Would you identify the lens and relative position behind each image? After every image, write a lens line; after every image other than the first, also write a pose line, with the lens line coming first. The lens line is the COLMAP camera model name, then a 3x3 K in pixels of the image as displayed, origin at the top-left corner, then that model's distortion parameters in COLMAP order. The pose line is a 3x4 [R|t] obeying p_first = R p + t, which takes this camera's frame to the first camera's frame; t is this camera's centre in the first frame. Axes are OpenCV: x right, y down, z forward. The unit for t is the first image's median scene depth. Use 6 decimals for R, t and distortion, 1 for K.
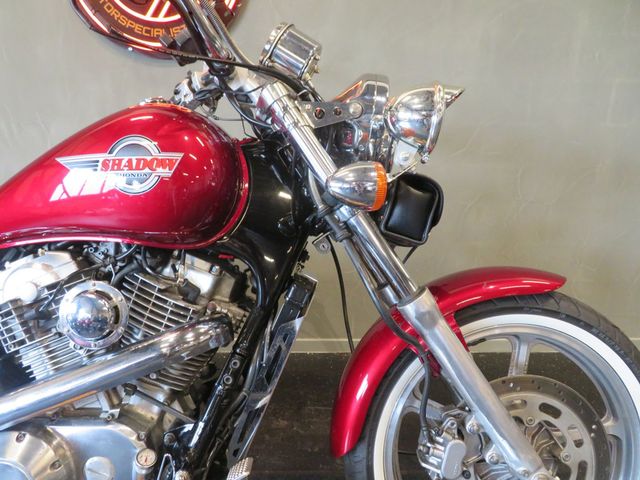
lens RADIAL K [[462.3, 0, 321.1], [0, 462.3, 236.2], [0, 0, 1]] dist [-0.009055, 0.007572]
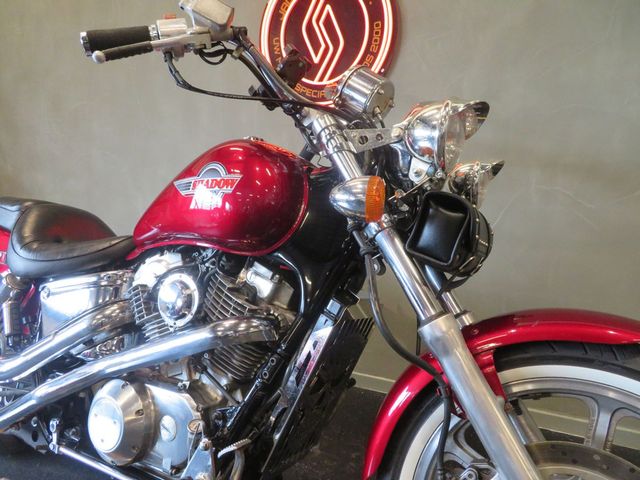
lens RADIAL K [[462.3, 0, 319.8], [0, 462.3, 239.8], [0, 0, 1]] dist [-0.009055, 0.007572]
pose [[0.868765, 0.042915, -0.493361, 0.438344], [-0.103863, 0.989871, -0.096791, 0.079560], [0.484210, 0.135331, 0.864423, 0.049071]]
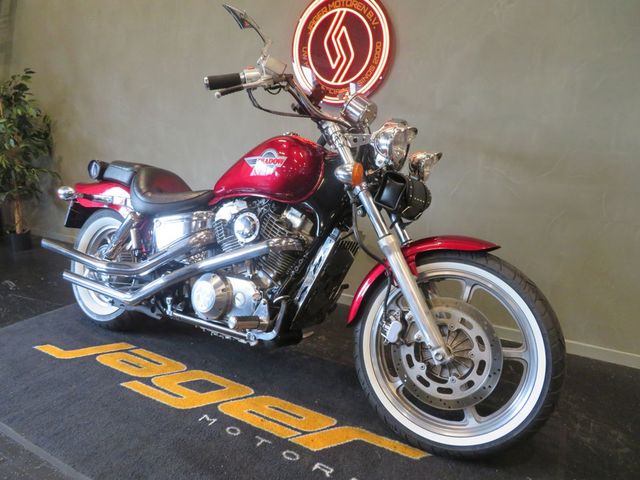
lens RADIAL K [[462.3, 0, 318.3], [0, 462.3, 244.7], [0, 0, 1]] dist [-0.009055, 0.007572]
pose [[0.849379, 0.120672, -0.513804, 0.889017], [-0.144979, 0.989408, -0.007296, 0.201112], [0.507481, 0.080687, 0.857877, -0.689061]]
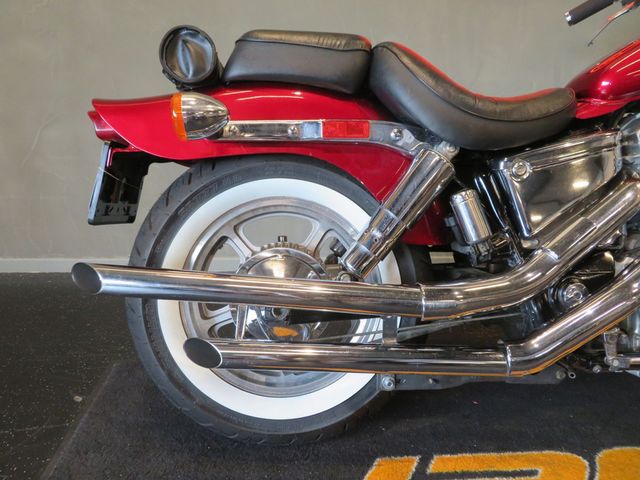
lens RADIAL K [[462.3, 0, 316.8], [0, 462.3, 241.0], [0, 0, 1]] dist [-0.009055, 0.007572]
pose [[0.999077, -0.019459, 0.038284, -1.520125], [0.017865, 0.998977, 0.041539, 0.303007], [-0.039053, -0.040817, 0.998403, -0.066838]]
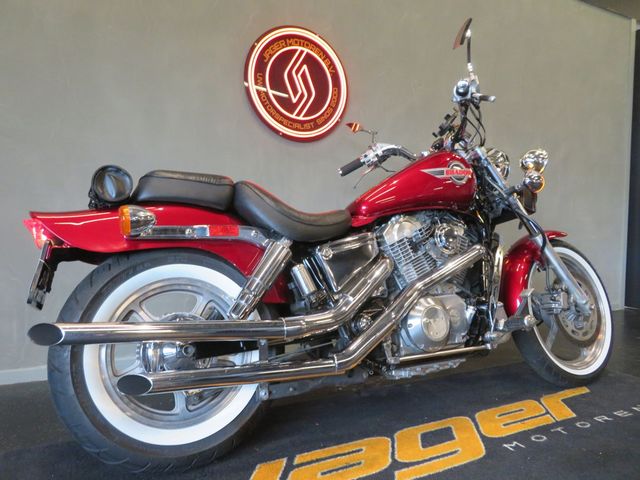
lens RADIAL K [[462.3, 0, 321.0], [0, 462.3, 240.3], [0, 0, 1]] dist [-0.009055, 0.007572]
pose [[0.894886, -0.018216, 0.445922, -1.825758], [0.122988, 0.970544, -0.207168, 0.506330], [-0.429013, 0.240235, 0.870767, -0.580680]]
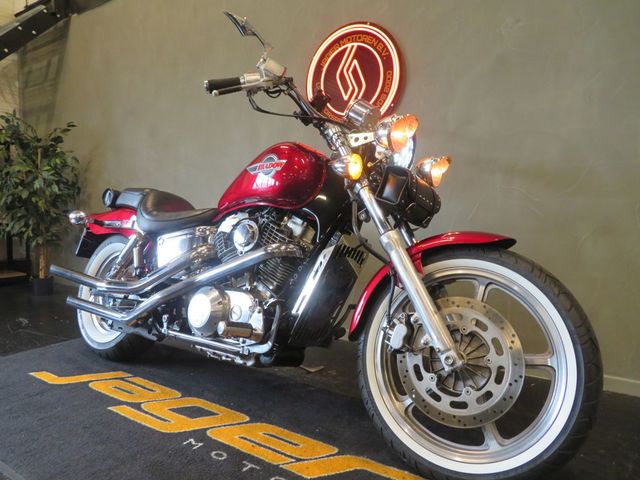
lens RADIAL K [[462.3, 0, 317.0], [0, 462.3, 243.4], [0, 0, 1]] dist [-0.009055, 0.007572]
pose [[0.807855, 0.031575, -0.588535, 0.954623], [-0.152823, 0.975634, -0.157430, 0.451941], [0.569224, 0.217122, 0.792996, -0.470355]]
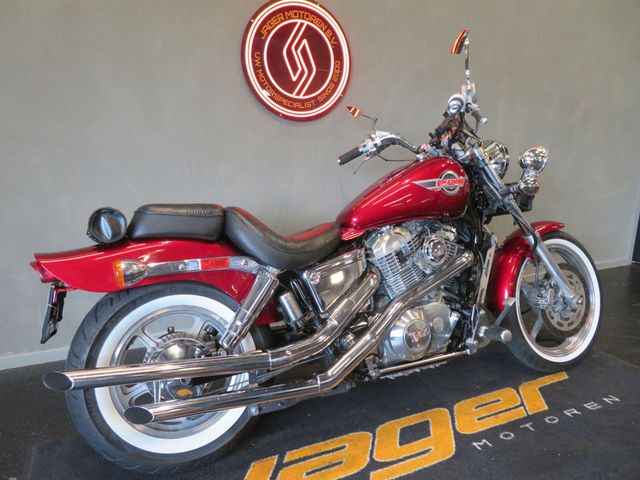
lens RADIAL K [[462.3, 0, 322.6], [0, 462.3, 242.0], [0, 0, 1]] dist [-0.009055, 0.007572]
pose [[0.913684, -0.096220, 0.394871, -1.715051], [0.115315, 0.993018, -0.024850, 0.112340], [-0.389723, 0.068239, 0.918400, -0.774266]]
